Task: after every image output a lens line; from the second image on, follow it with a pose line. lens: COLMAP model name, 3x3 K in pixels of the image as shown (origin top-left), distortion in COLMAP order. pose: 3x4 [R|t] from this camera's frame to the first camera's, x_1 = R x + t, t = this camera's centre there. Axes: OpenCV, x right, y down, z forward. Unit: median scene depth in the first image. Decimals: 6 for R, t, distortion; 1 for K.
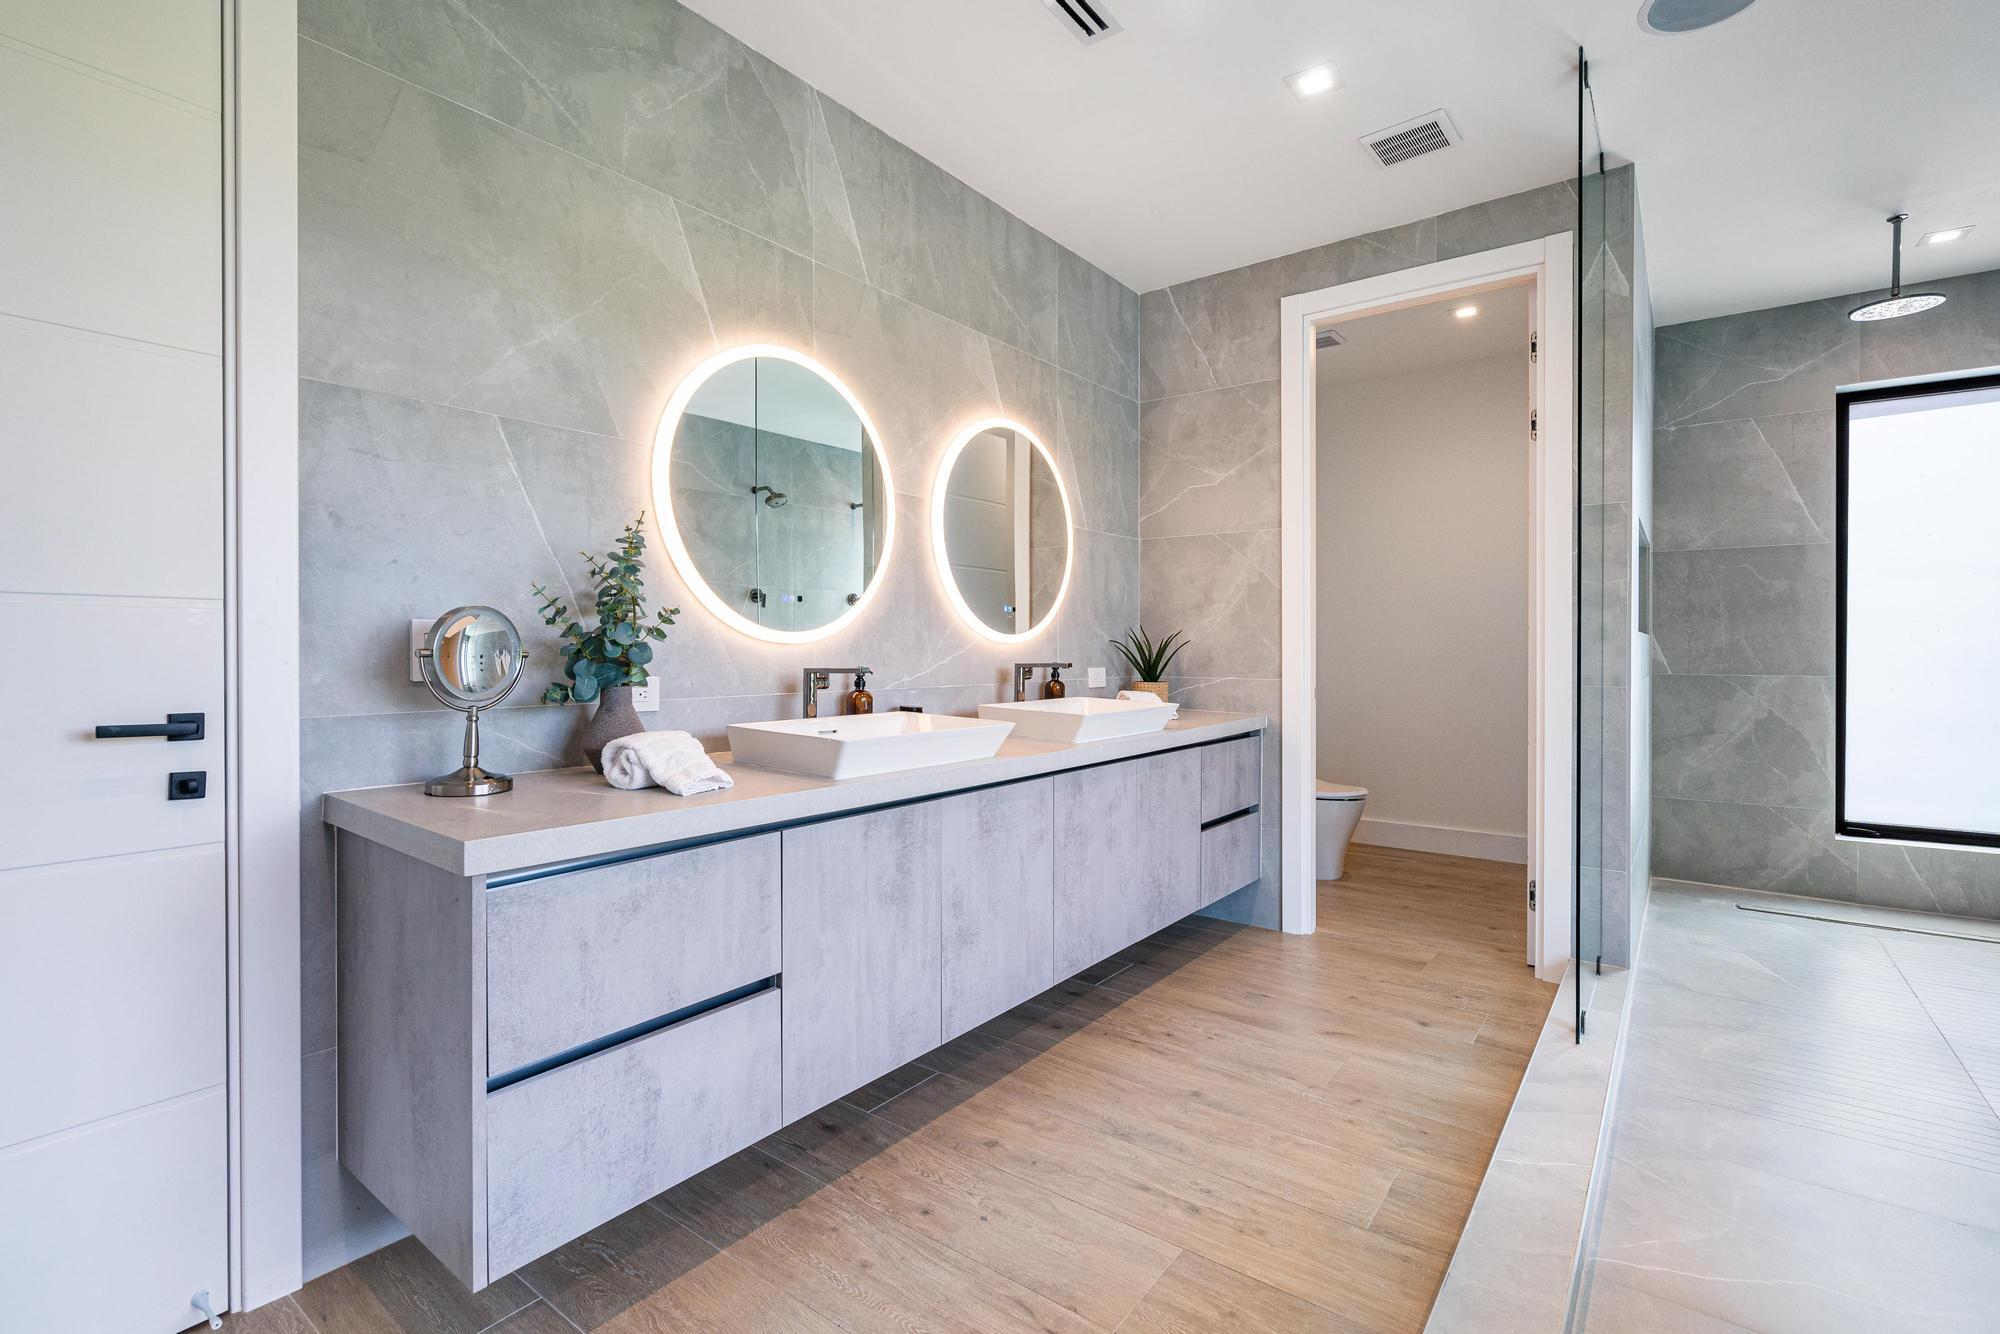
lens RADIAL K [[914.9, 0, 1019.1], [0, 914.9, 653.7], [0, 0, 1]] dist [-0.004465, 0.001731]
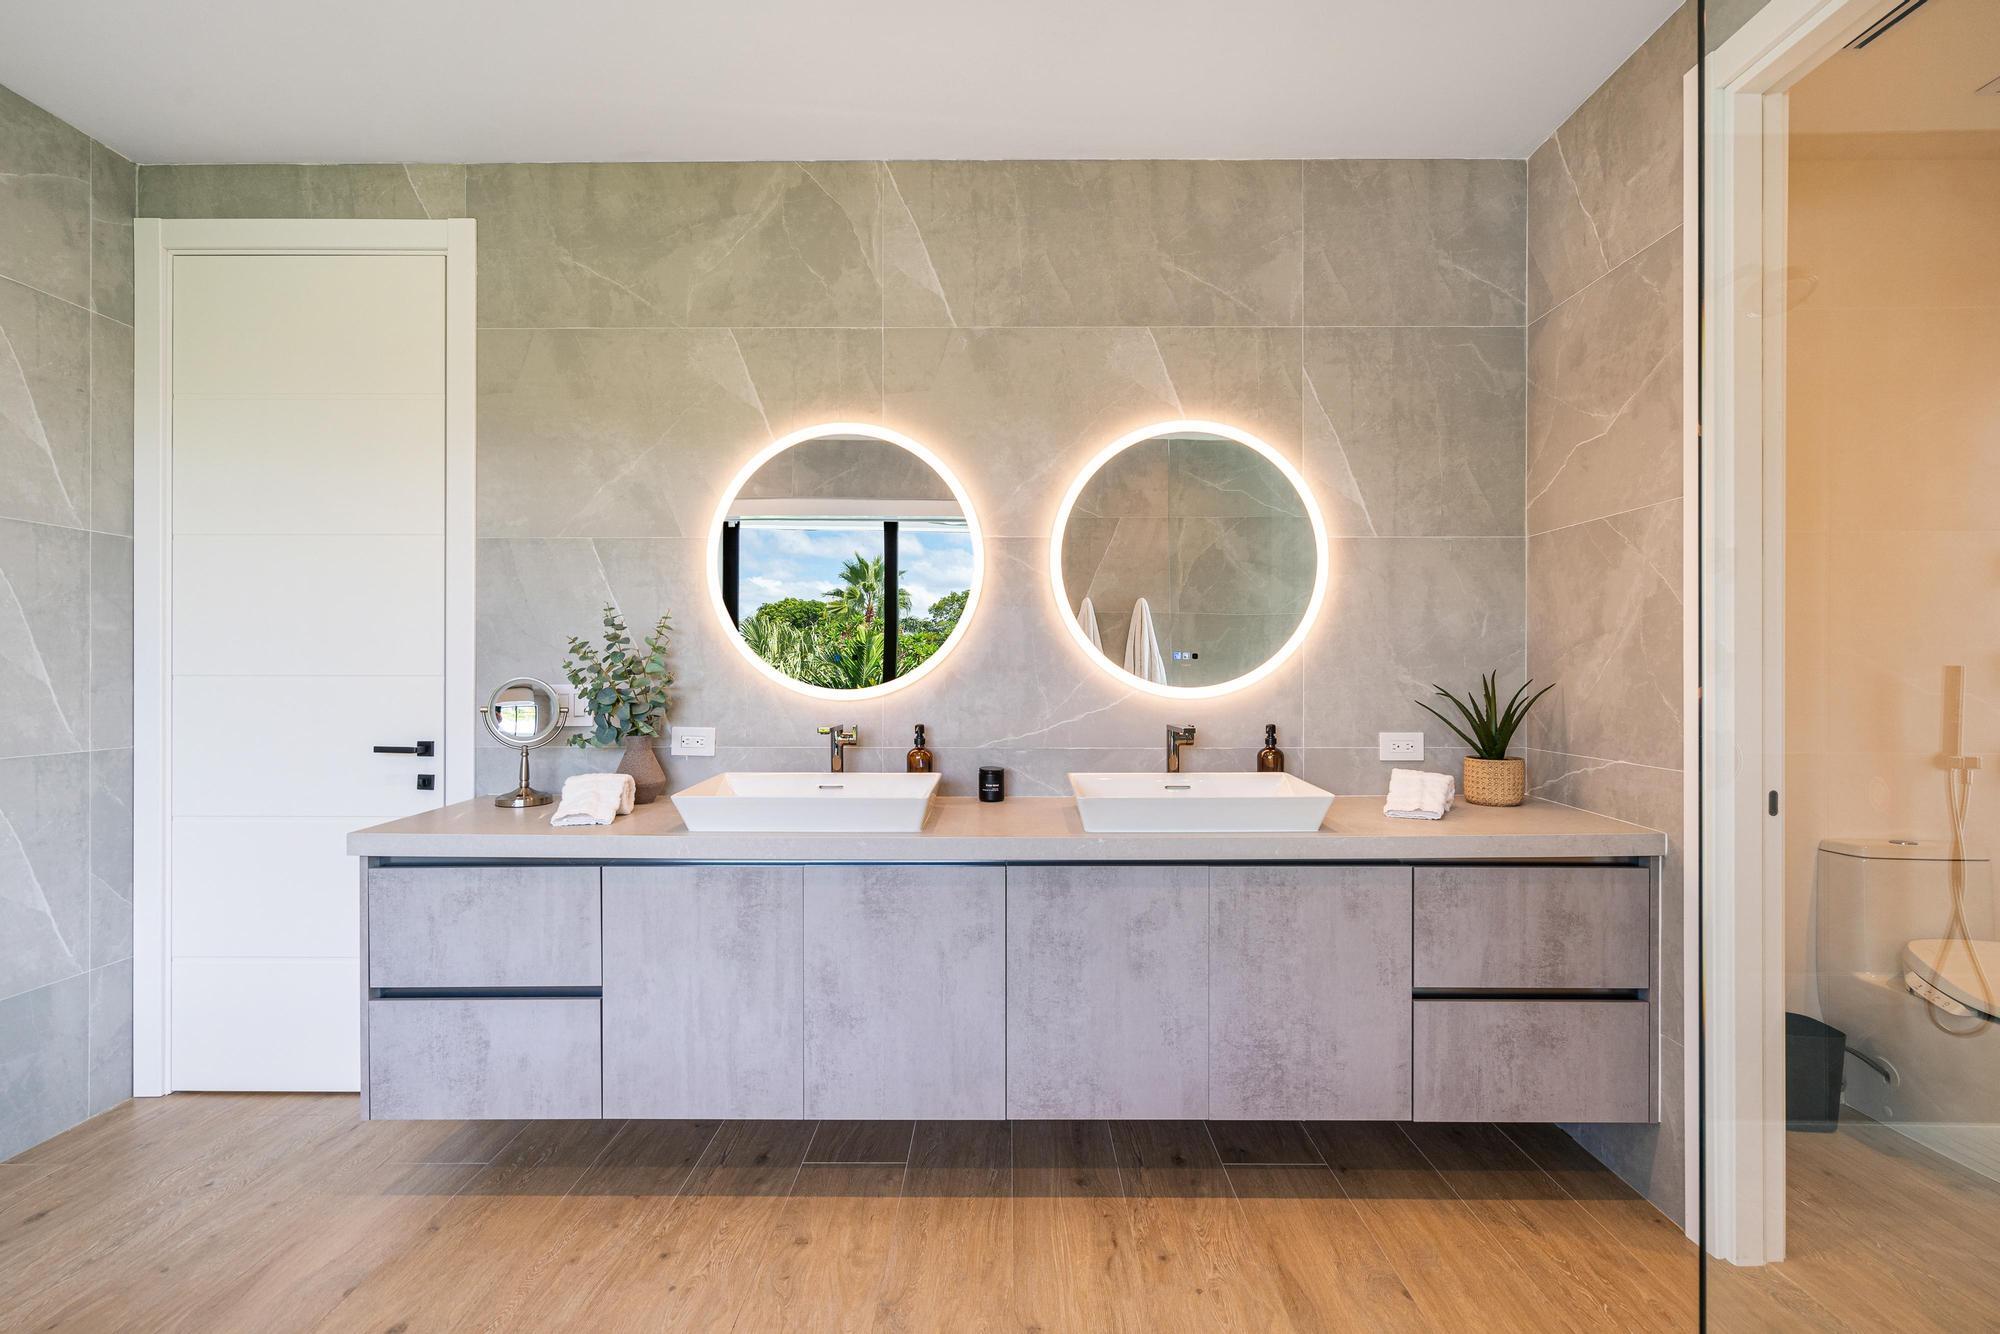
lens RADIAL K [[958.6, 0, 1006.5], [0, 958.6, 671.8], [0, 0, 1]] dist [0.000164, 0.000136]
pose [[0.589962, -0.000430, -0.807431, 0.722630], [-0.004986, 0.999979, -0.004176, -0.038461], [0.807415, 0.006490, 0.589948, 0.472859]]
